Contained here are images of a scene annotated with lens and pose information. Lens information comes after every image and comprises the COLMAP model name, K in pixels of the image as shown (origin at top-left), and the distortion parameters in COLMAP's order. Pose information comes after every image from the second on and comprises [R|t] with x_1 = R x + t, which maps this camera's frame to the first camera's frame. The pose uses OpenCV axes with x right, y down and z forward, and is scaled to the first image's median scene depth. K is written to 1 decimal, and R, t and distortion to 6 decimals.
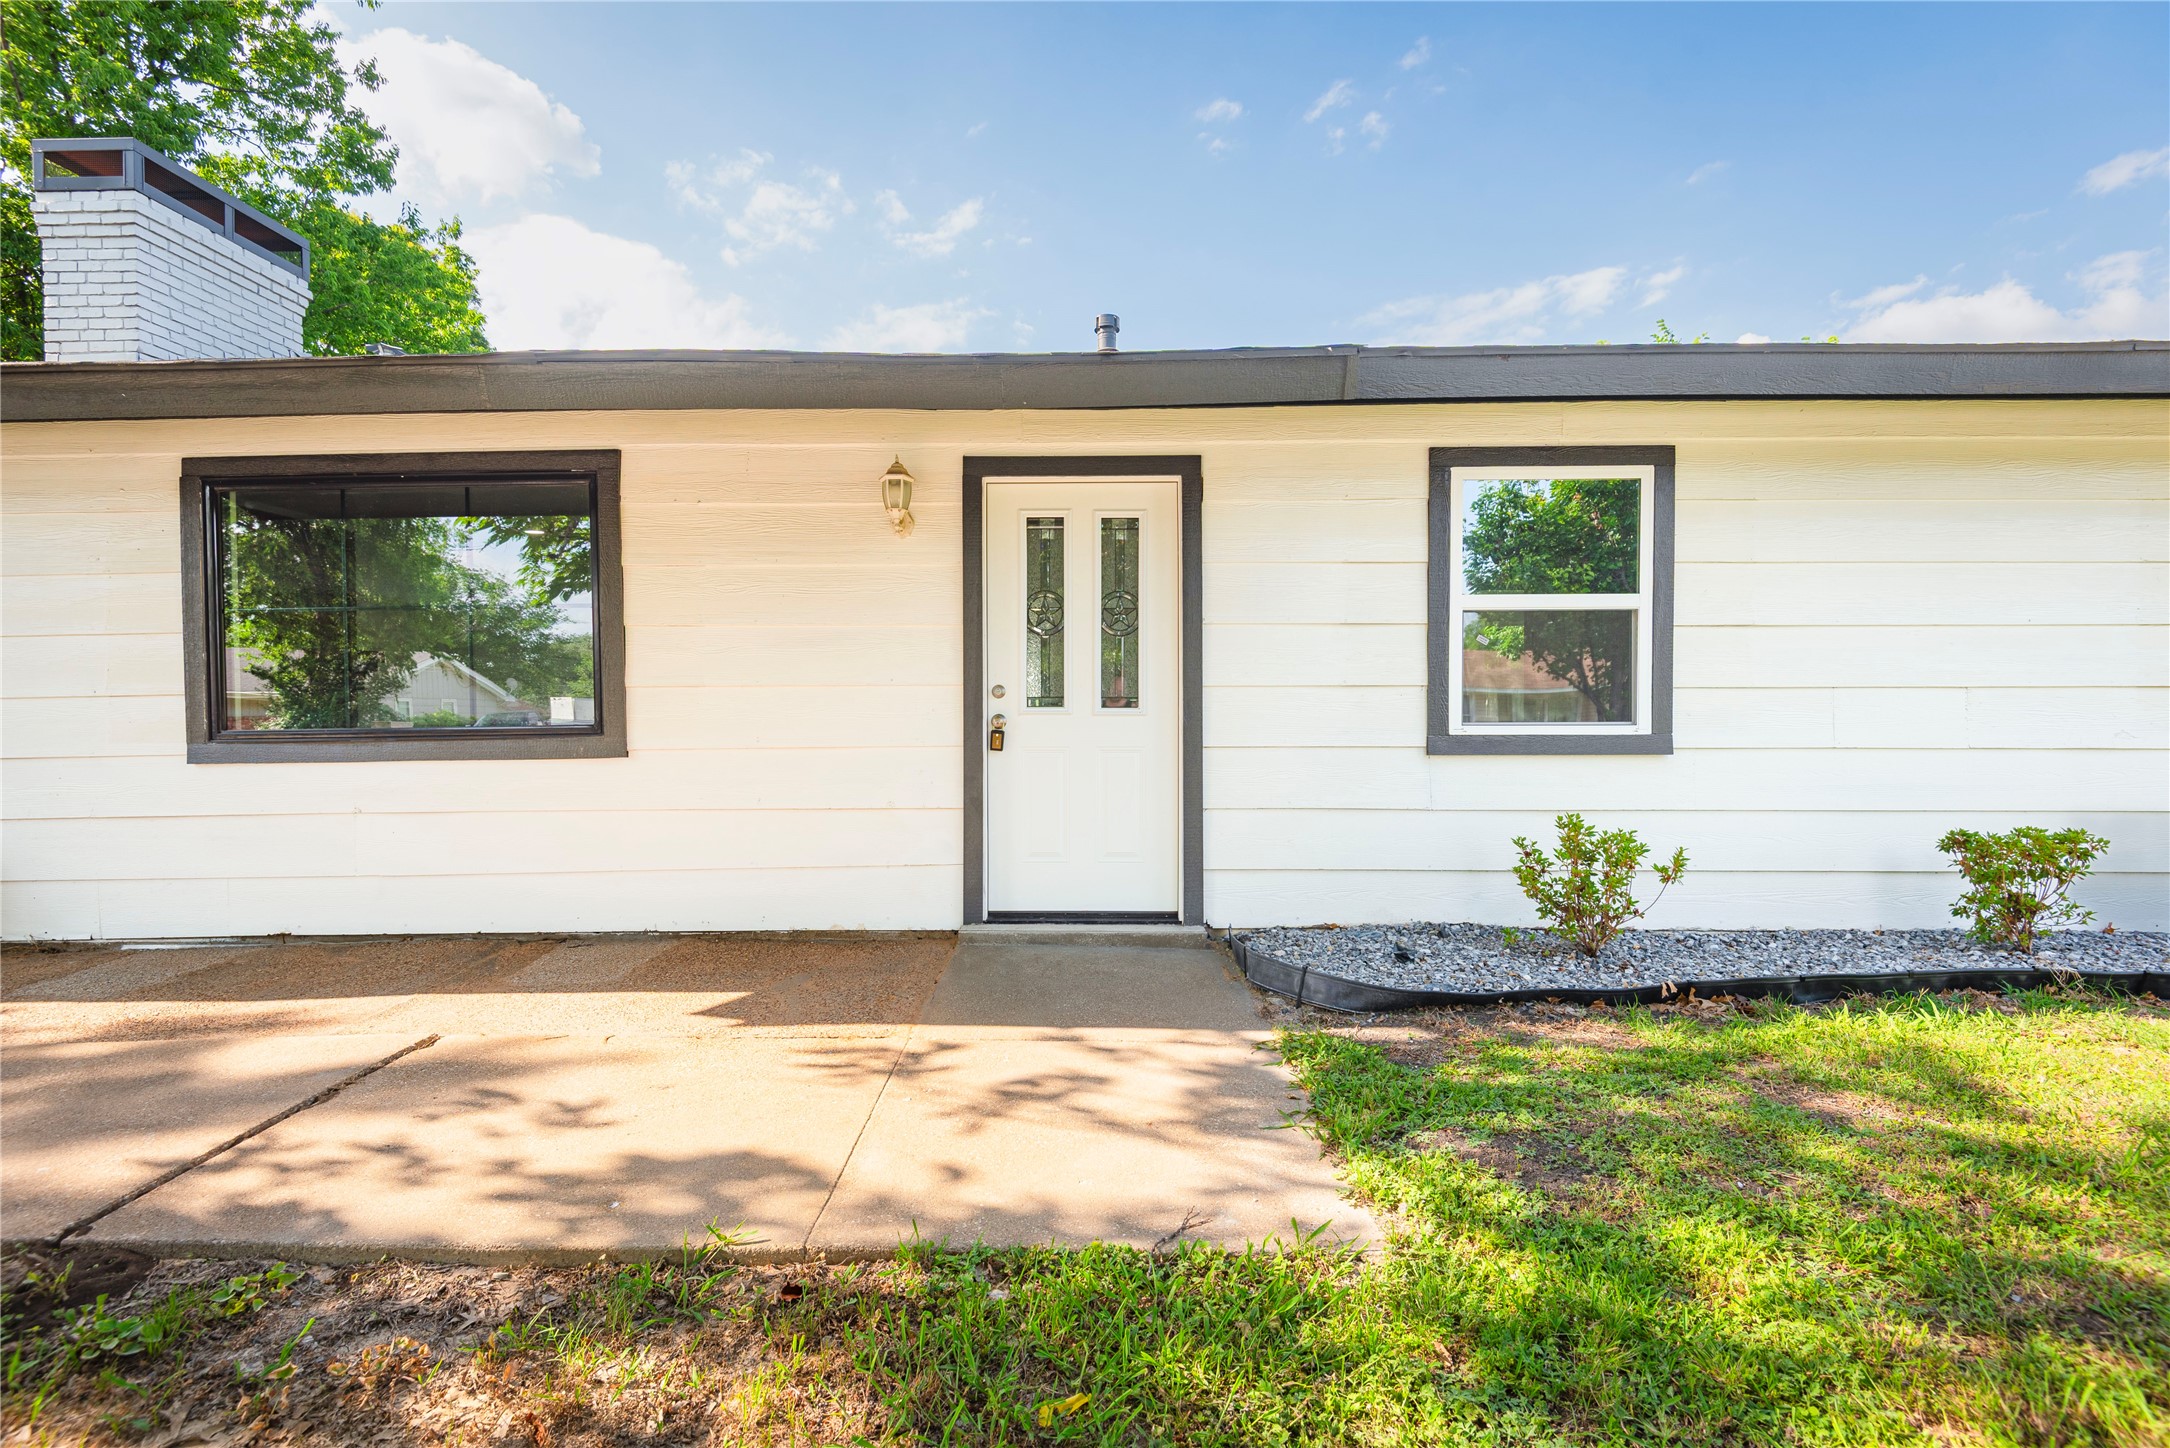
lens RADIAL K [[972.1, 0, 1081.1], [0, 972.1, 728.0], [0, 0, 1]] dist [0.027021, -0.015583]
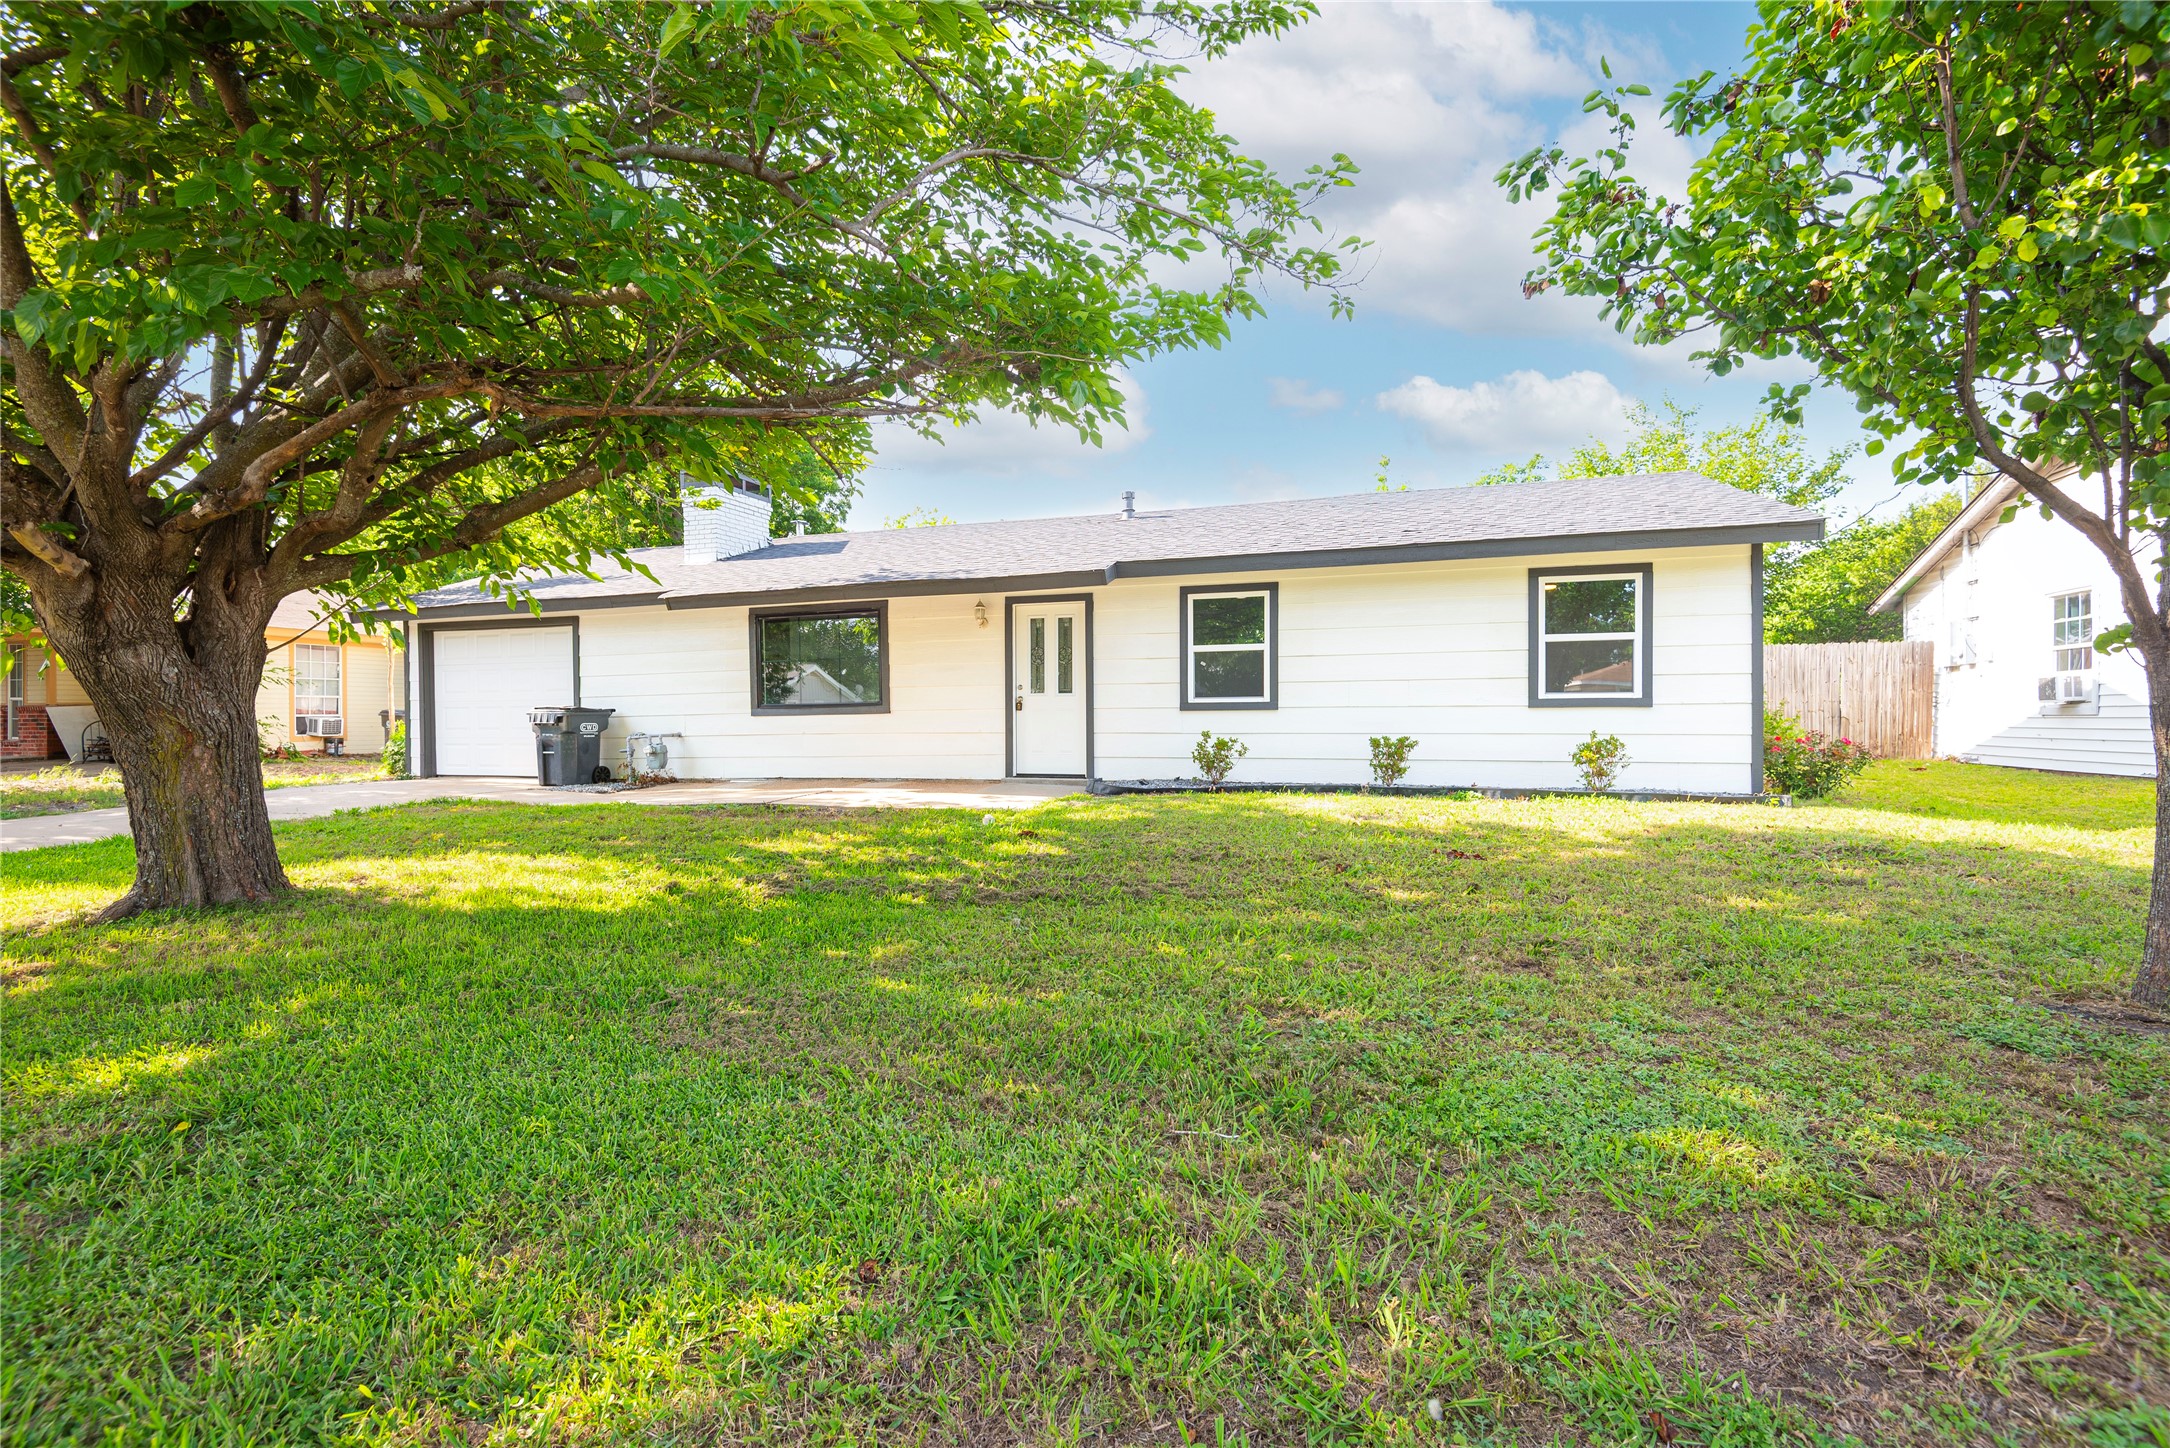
lens RADIAL K [[972.1, 0, 1081.1], [0, 972.1, 728.0], [0, 0, 1]] dist [0.027021, -0.015583]
pose [[0.955184, -0.001332, -0.296009, 0.835610], [0.006425, 0.999848, 0.016235, 0.029472], [0.295943, -0.017410, 0.955047, -1.416610]]
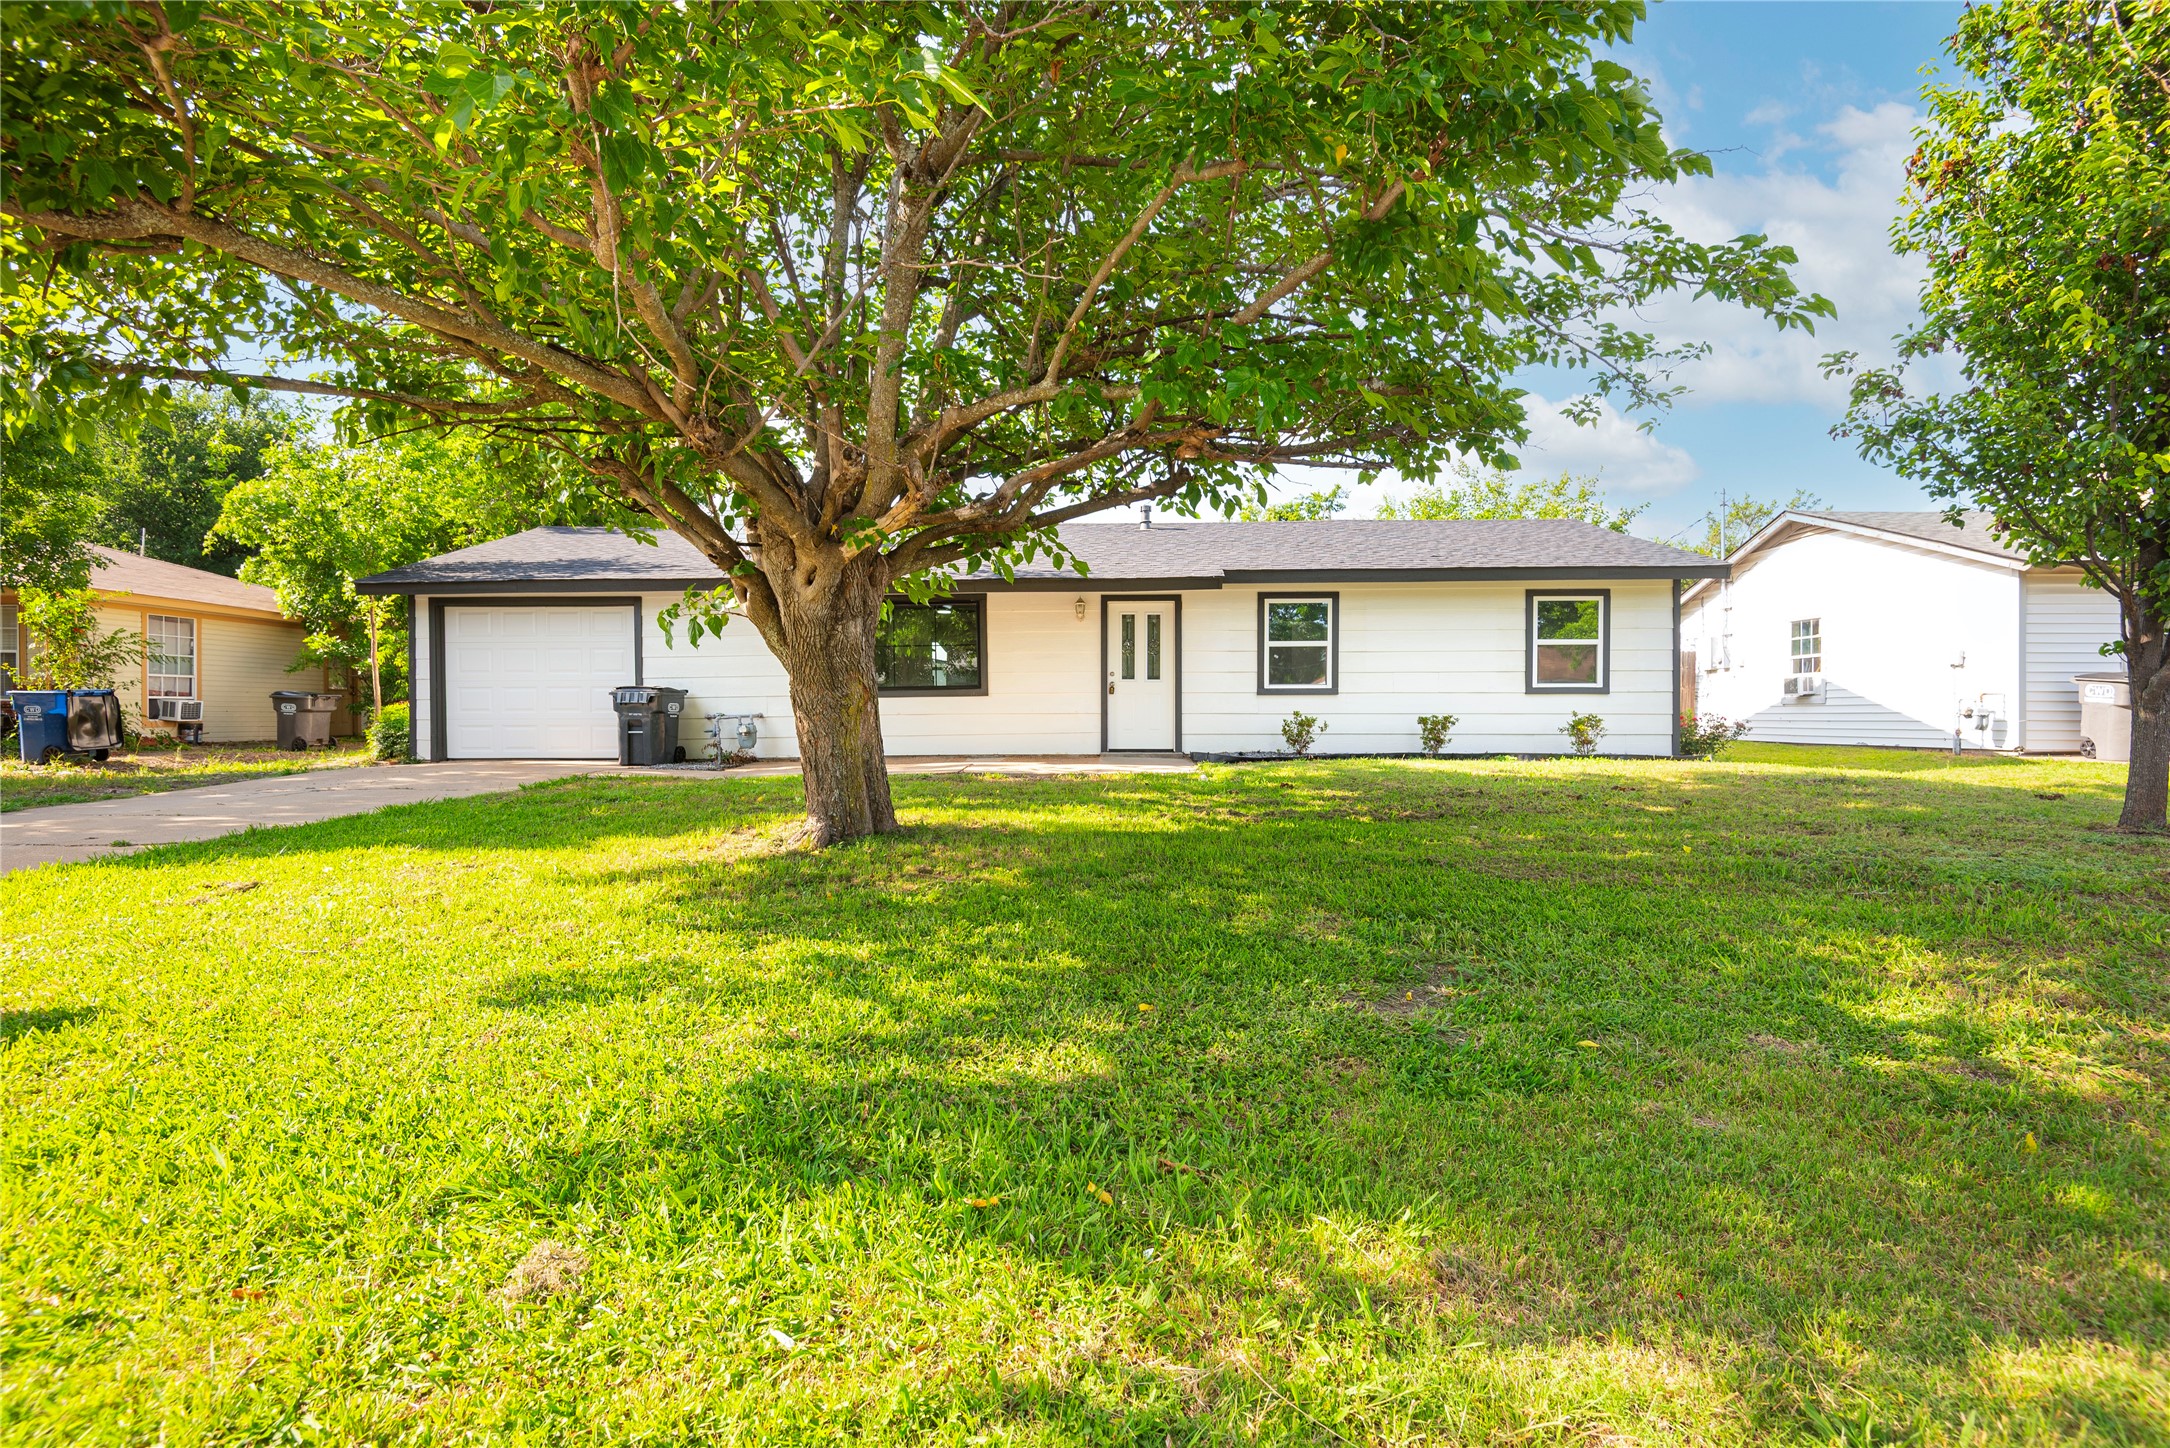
lens RADIAL K [[972.1, 0, 1081.1], [0, 972.1, 728.0], [0, 0, 1]] dist [0.027021, -0.015583]
pose [[0.999802, -0.000382, -0.019919, -0.123035], [0.000795, 0.999784, 0.020745, 0.065869], [0.019906, -0.020757, 0.999586, -1.969932]]
